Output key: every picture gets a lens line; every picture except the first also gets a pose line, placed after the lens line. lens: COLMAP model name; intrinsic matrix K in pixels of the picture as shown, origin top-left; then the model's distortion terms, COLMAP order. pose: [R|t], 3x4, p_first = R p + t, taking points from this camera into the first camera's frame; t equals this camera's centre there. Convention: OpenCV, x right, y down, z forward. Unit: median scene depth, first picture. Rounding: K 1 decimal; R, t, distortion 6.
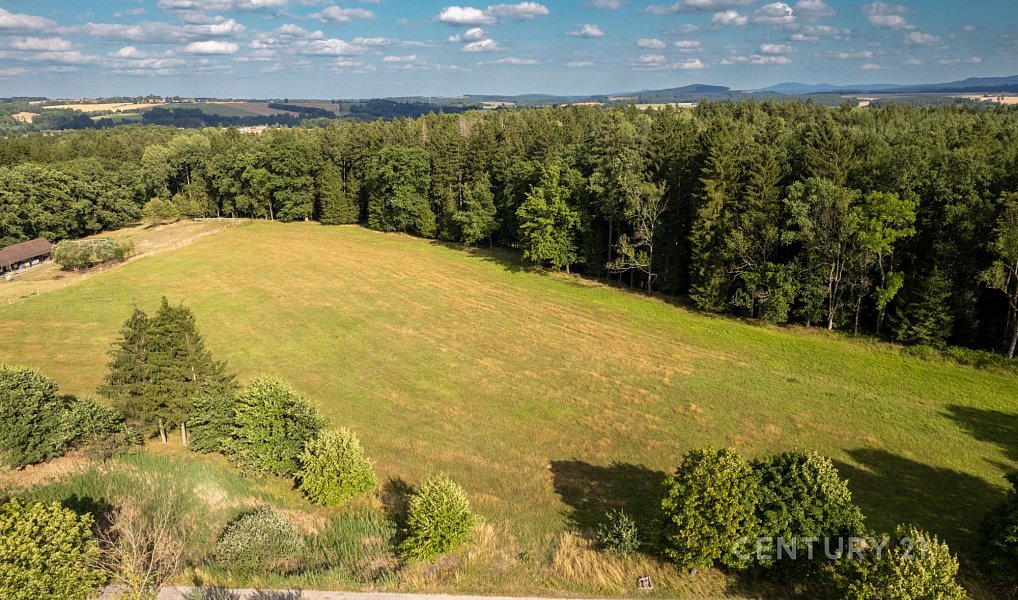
lens RADIAL K [[650.0, 0, 512.9], [0, 650.0, 296.0], [0, 0, 1]] dist [-0.081517, 0.071377]
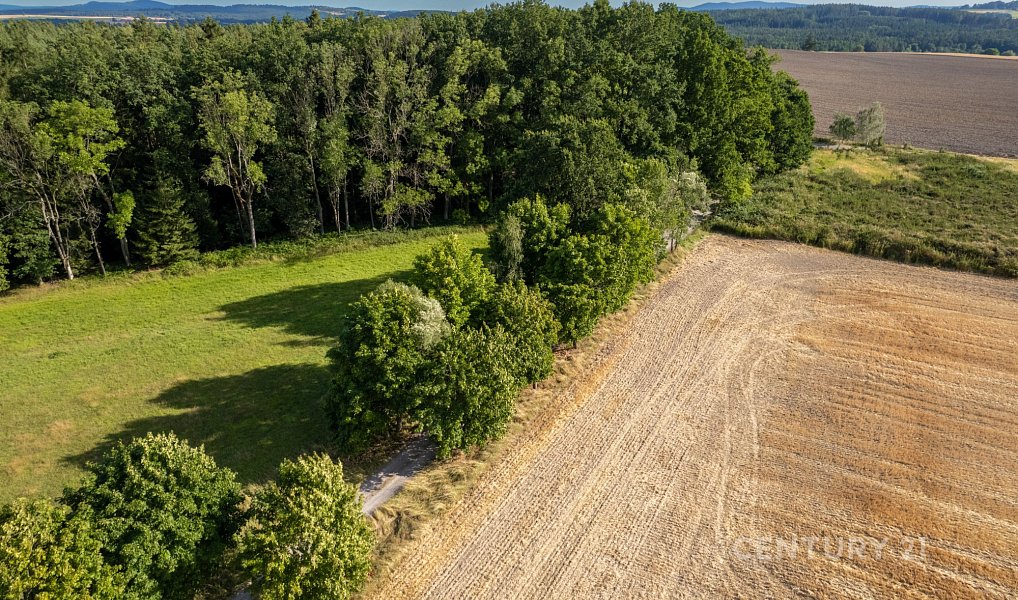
lens RADIAL K [[642.0, 0, 504.9], [0, 642.0, 298.7], [0, 0, 1]] dist [-0.022518, 0.025750]
pose [[0.429303, -0.352744, 0.831427, 0.042825], [0.260095, 0.929862, 0.260207, 0.007308], [-0.864898, 0.104542, 0.490940, 0.121998]]
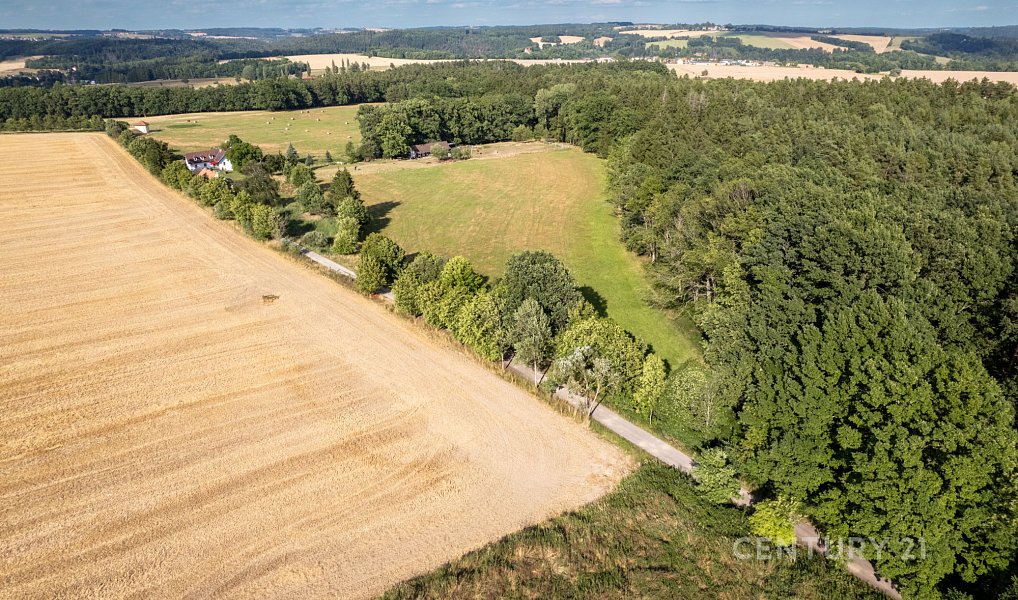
lens RADIAL K [[650.0, 0, 506.8], [0, 650.0, 308.6], [0, 0, 1]] dist [-0.081517, 0.071377]
pose [[0.696290, 0.292610, -0.655409, 1.419276], [-0.211057, 0.956228, 0.202689, -0.090710], [0.686029, -0.002801, 0.727569, -0.421455]]
